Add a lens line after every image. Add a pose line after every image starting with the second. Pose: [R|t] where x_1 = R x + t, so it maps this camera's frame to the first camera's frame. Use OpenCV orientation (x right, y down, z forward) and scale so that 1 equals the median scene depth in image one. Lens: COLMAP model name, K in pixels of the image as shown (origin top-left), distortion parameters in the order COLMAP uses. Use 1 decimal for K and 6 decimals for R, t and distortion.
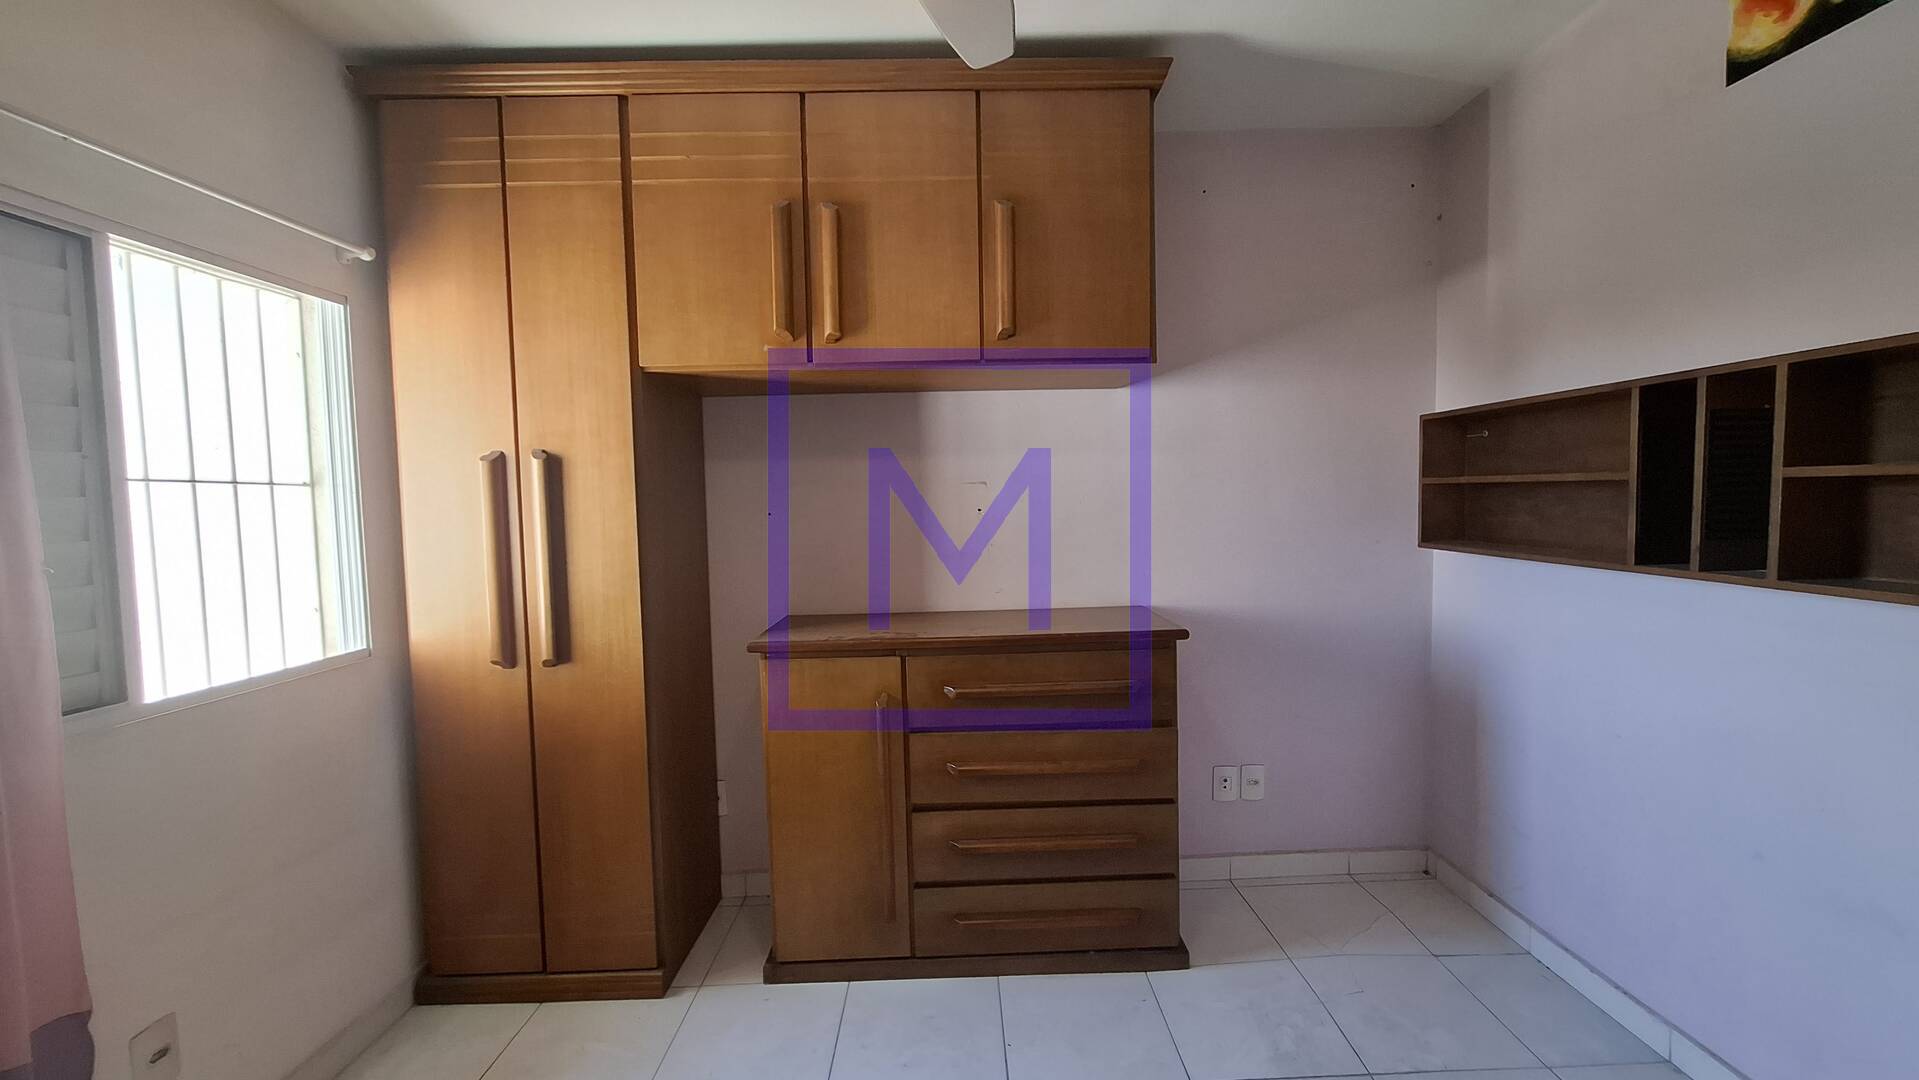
lens RADIAL K [[763.9, 0, 974.0], [0, 763.9, 540.0], [0, 0, 1]] dist [-0.009160, 0.006045]
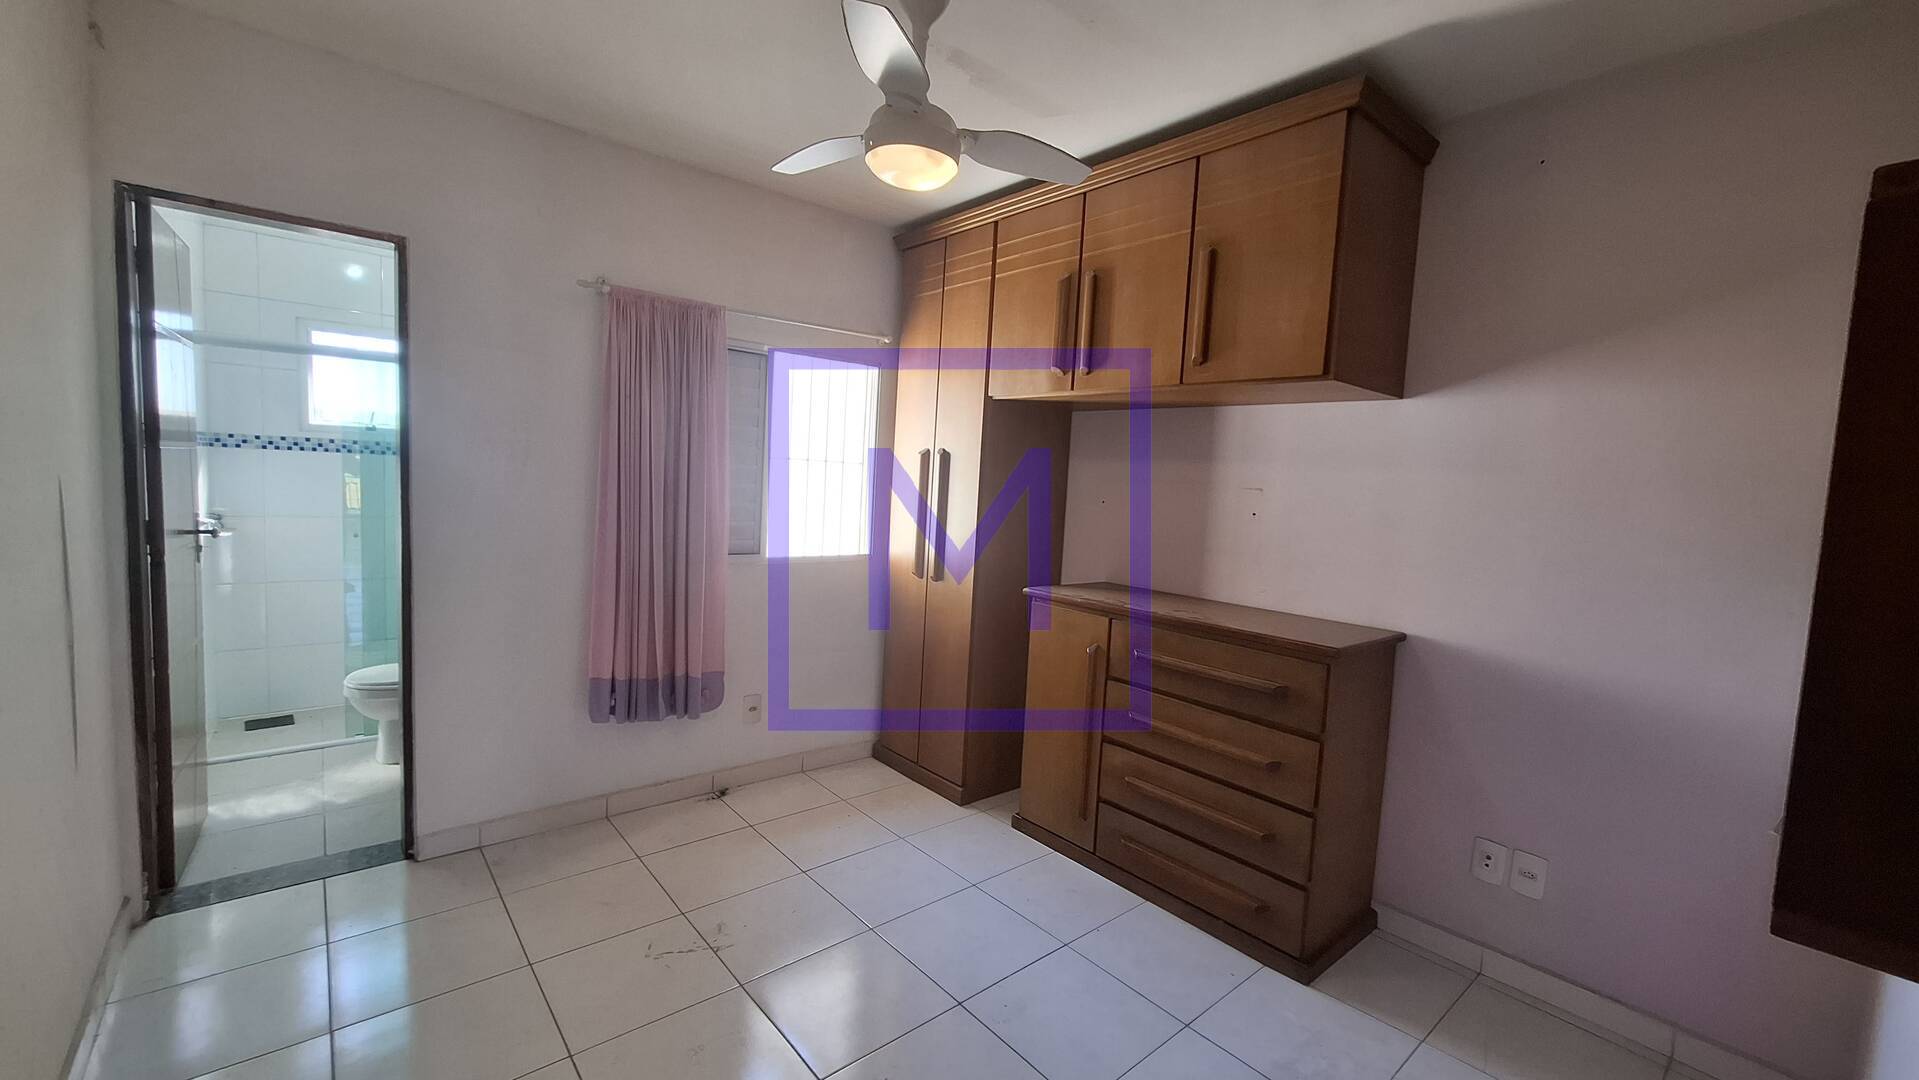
lens RADIAL K [[757.9, 0, 987.4], [0, 757.9, 540.0], [0, 0, 1]] dist [-0.003571, 0.000497]
pose [[0.650142, 0.117573, -0.750661, 0.704271], [-0.116674, 0.991686, 0.054274, -0.021354], [0.750802, 0.052297, 0.658454, 0.006311]]
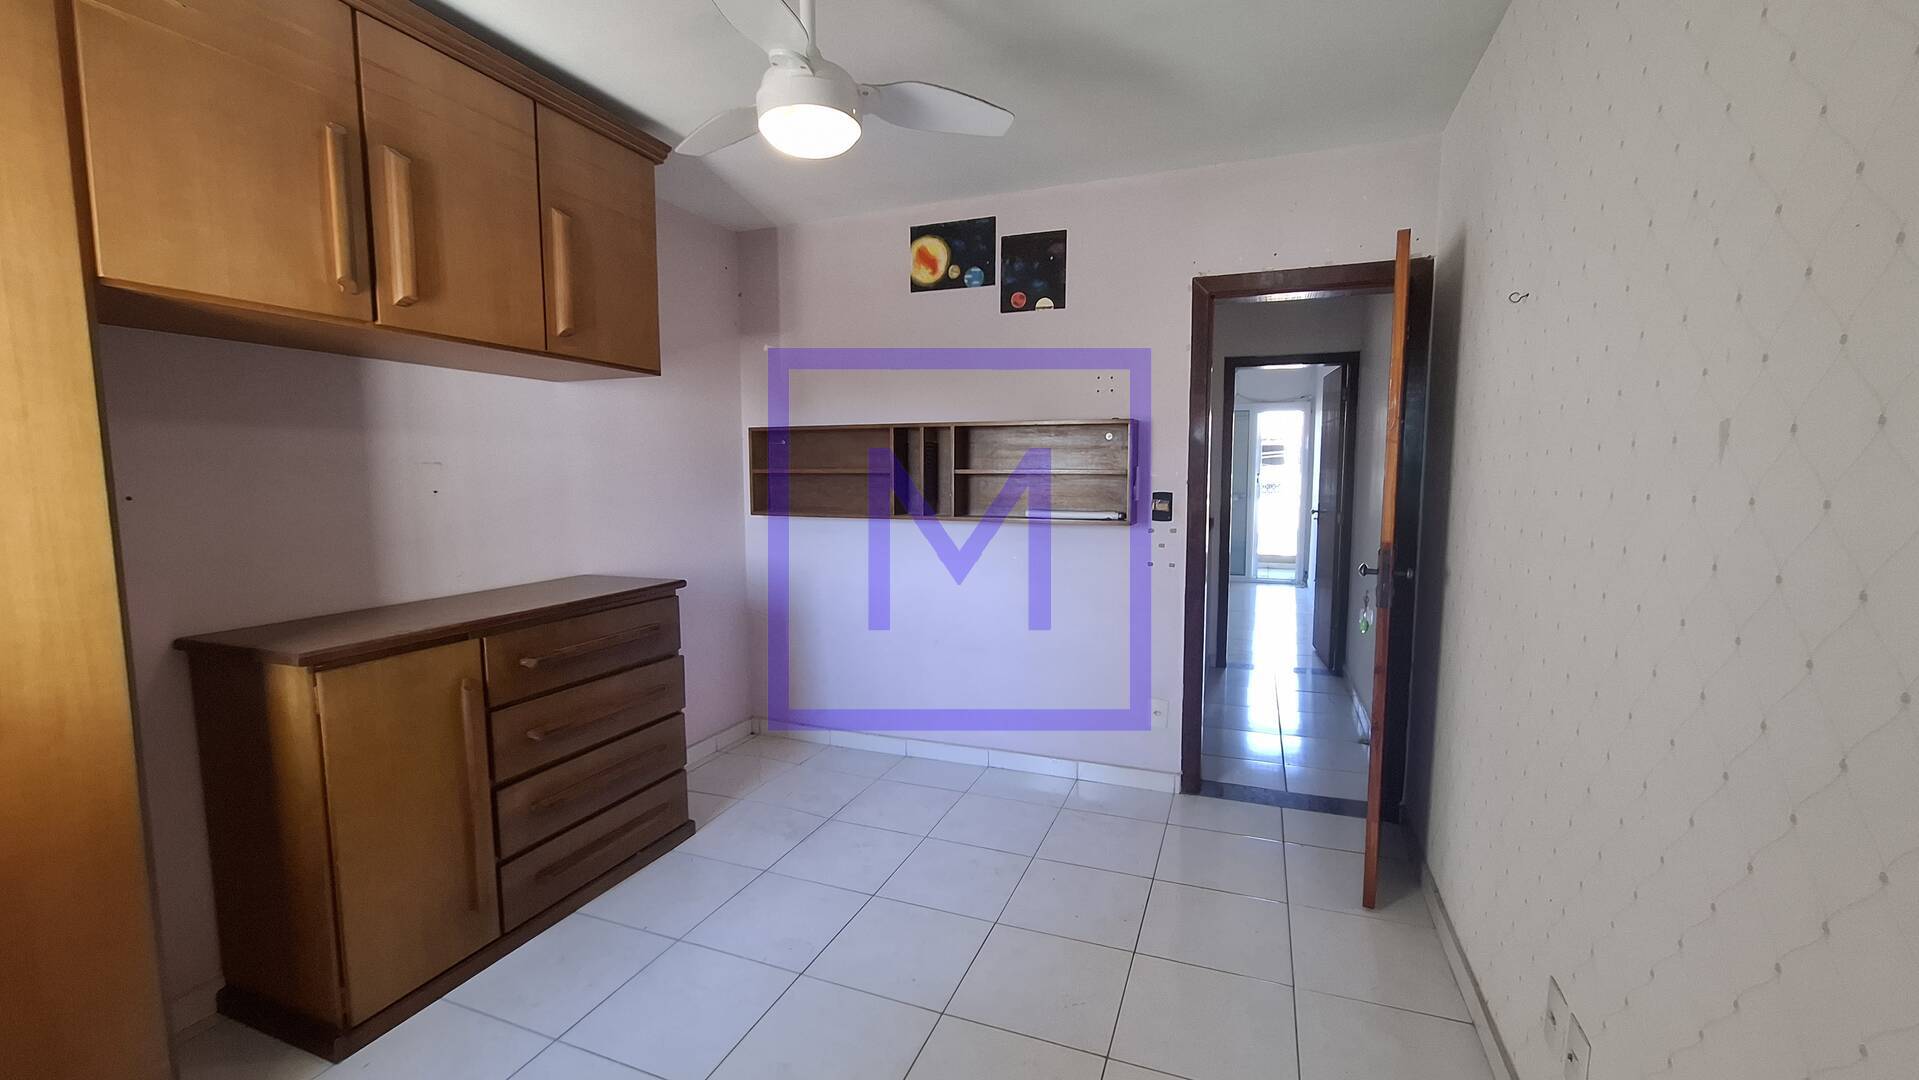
lens RADIAL K [[763.9, 0, 974.0], [0, 763.9, 540.0], [0, 0, 1]] dist [-0.009160, 0.006045]
pose [[0.368470, -0.062293, 0.927550, -0.762747], [0.051417, 0.997591, 0.046572, 0.012855], [-0.928217, 0.030532, 0.370785, 0.037437]]
